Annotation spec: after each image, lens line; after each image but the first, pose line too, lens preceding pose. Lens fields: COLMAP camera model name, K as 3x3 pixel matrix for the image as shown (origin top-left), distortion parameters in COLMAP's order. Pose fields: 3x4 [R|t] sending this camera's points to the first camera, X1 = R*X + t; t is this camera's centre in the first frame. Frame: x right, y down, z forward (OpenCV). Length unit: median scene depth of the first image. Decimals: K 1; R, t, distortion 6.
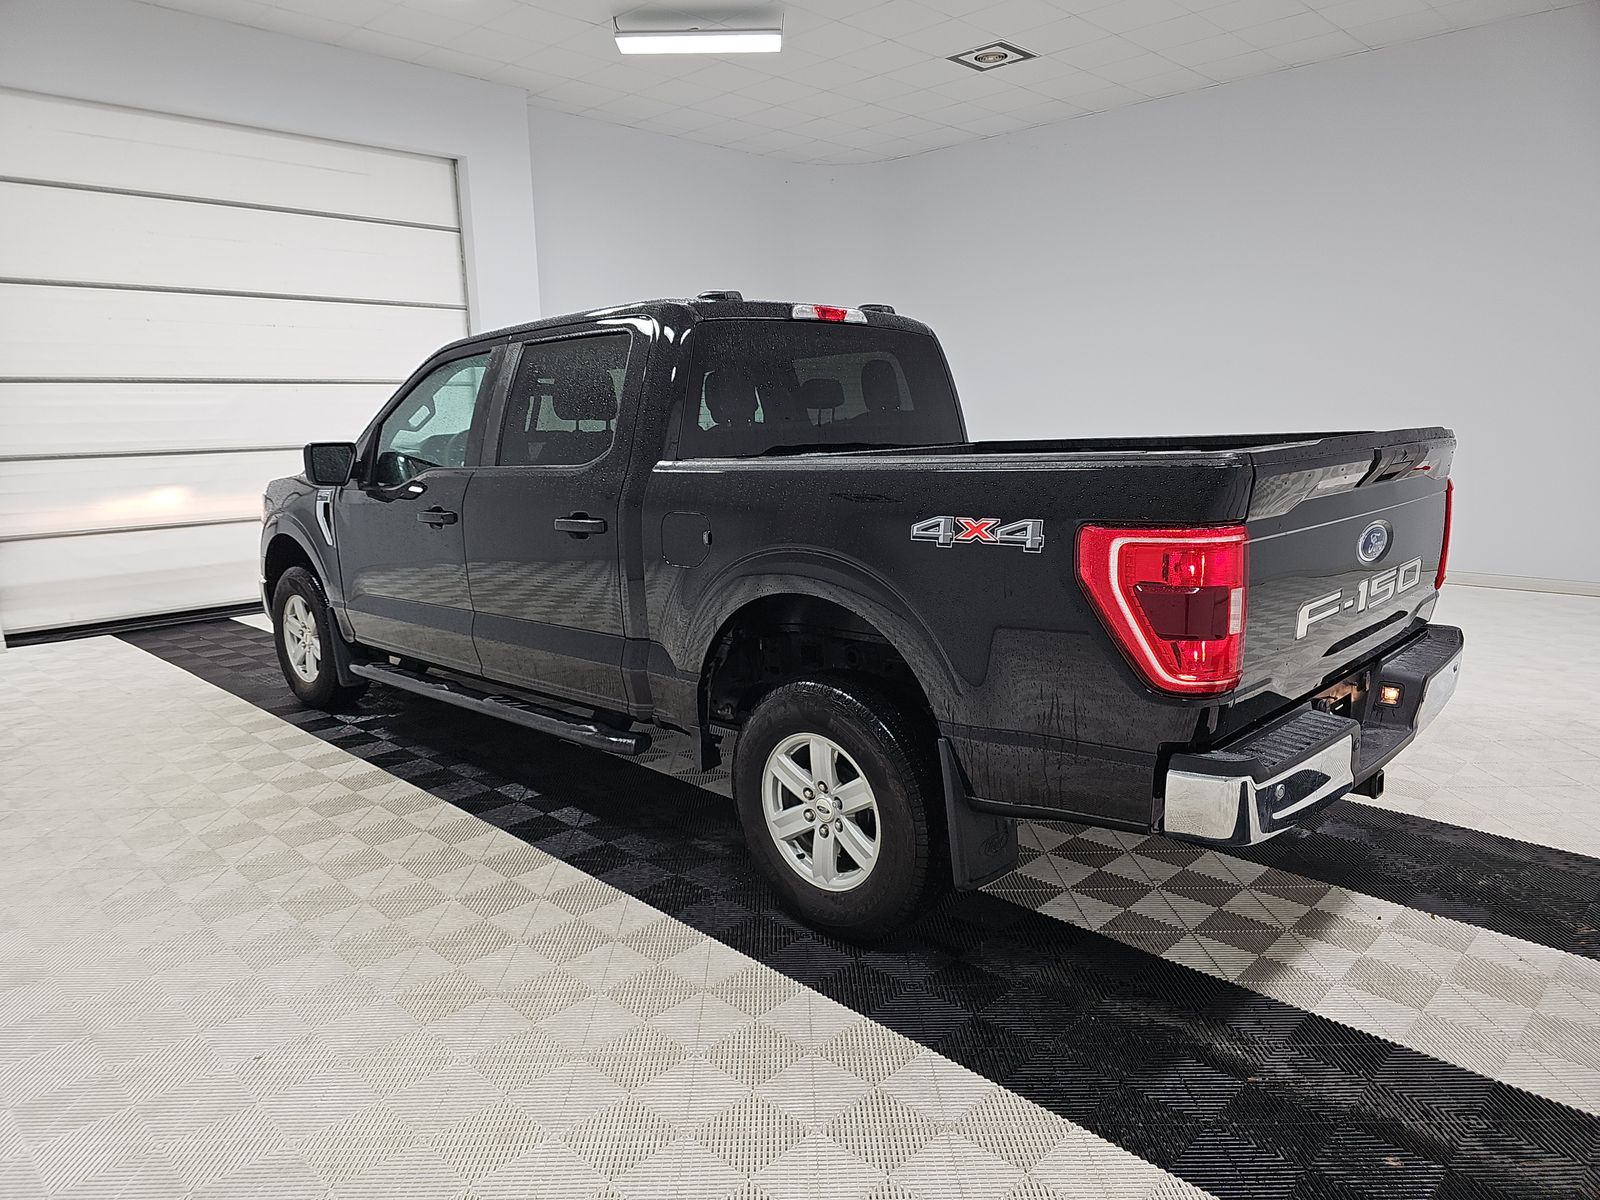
lens RADIAL K [[1044.5, 0, 800.0], [0, 1044.5, 600.0], [0, 0, 1]] dist [0.001890, 0.000386]
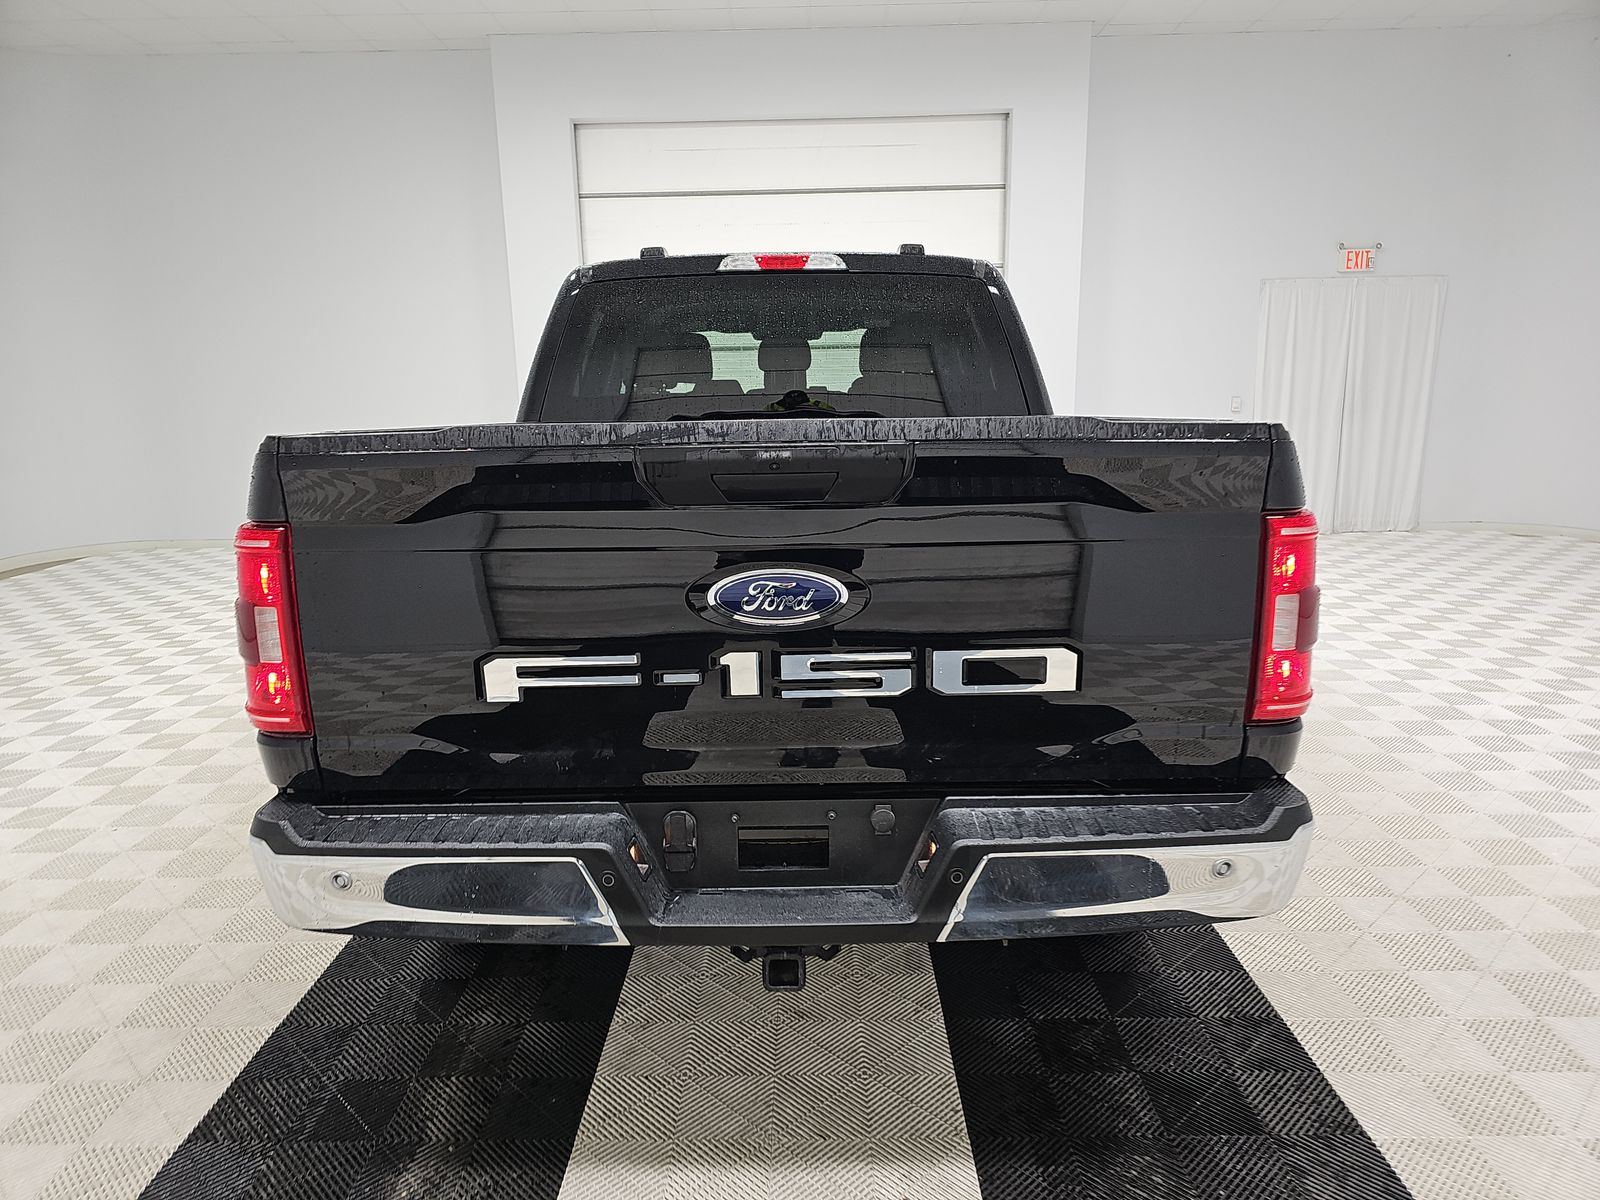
lens RADIAL K [[1044.5, 0, 800.0], [0, 1044.5, 600.0], [0, 0, 1]] dist [0.001890, 0.000386]
pose [[0.699185, 0.153877, -0.698185, 0.670682], [-0.125119, 0.987828, 0.092416, -0.074973], [0.703907, 0.022740, 0.709928, 0.382958]]
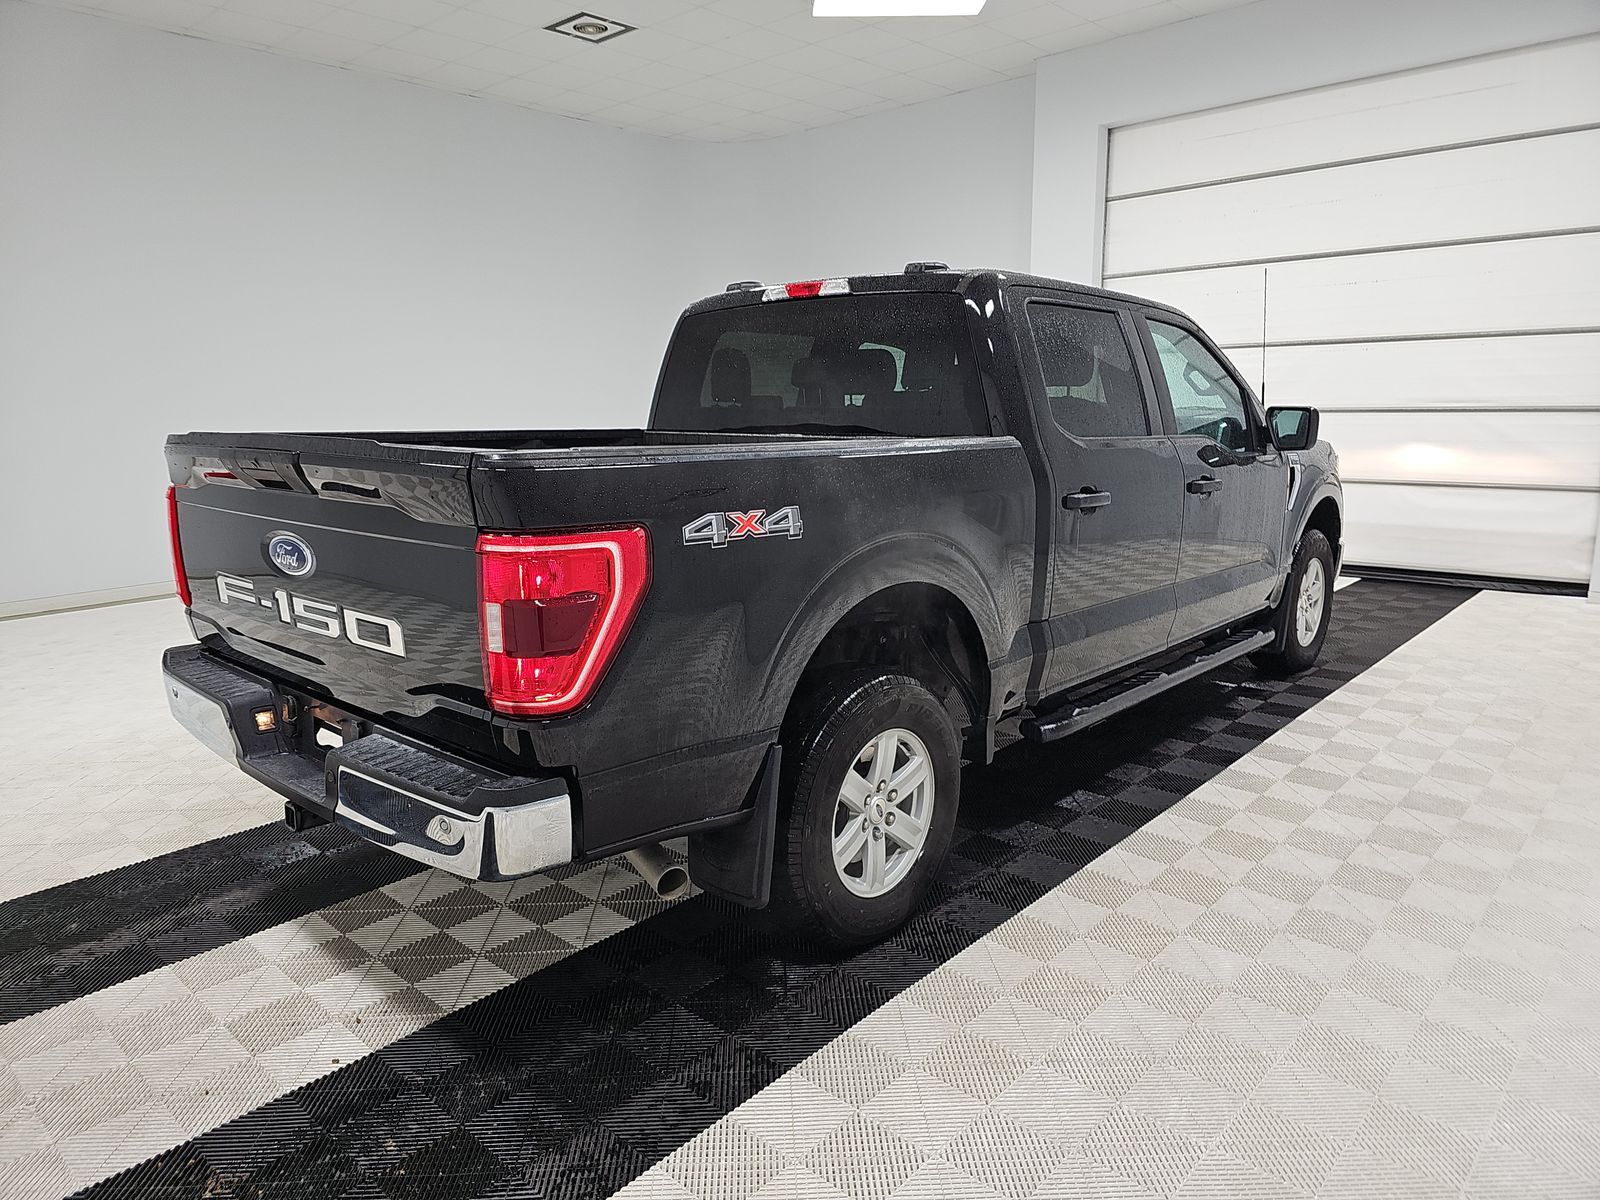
lens RADIAL K [[1044.5, 0, 800.0], [0, 1044.5, 600.0], [0, 0, 1]] dist [0.001890, 0.000386]
pose [[0.035512, 0.214172, -0.976150, 0.995210], [-0.164224, 0.964739, 0.205694, -0.189939], [0.985784, 0.153002, 0.069432, 0.942637]]
